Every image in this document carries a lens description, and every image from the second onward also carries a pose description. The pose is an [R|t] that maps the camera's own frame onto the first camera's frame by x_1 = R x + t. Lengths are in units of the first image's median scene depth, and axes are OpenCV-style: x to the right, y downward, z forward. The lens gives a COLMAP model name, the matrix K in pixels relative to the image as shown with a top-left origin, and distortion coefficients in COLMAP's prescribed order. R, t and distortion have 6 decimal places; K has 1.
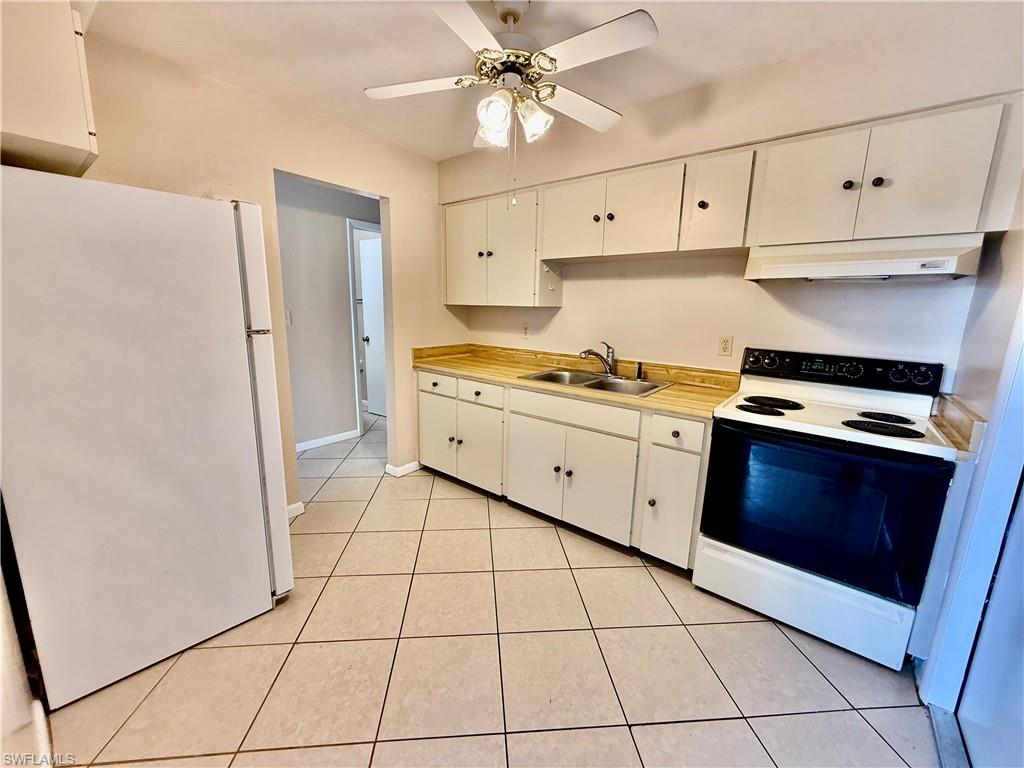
lens RADIAL K [[407.7, 0, 509.7], [0, 407.7, 383.2], [0, 0, 1]] dist [-0.001558, -0.000354]
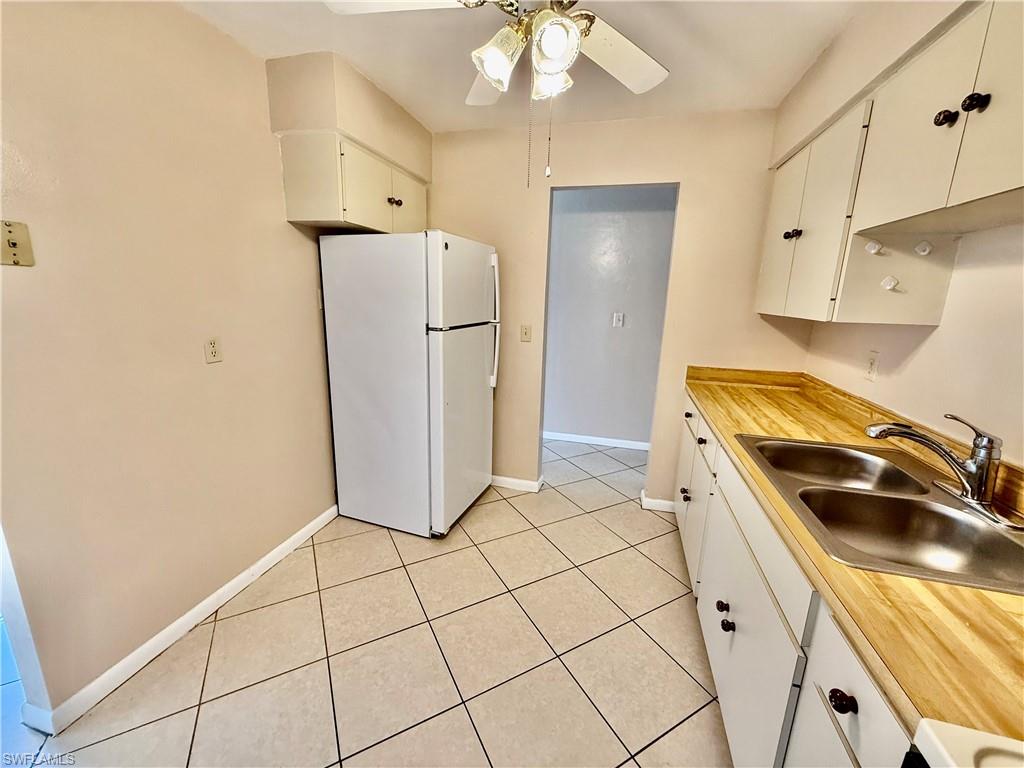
lens RADIAL K [[407.7, 0, 511.8], [0, 407.7, 383.4], [0, 0, 1]] dist [-0.001558, -0.000354]
pose [[0.402068, 0.189670, -0.895749, 0.381727], [-0.189444, 0.974372, 0.121283, -0.090600], [0.895797, 0.120931, 0.427695, 0.383266]]
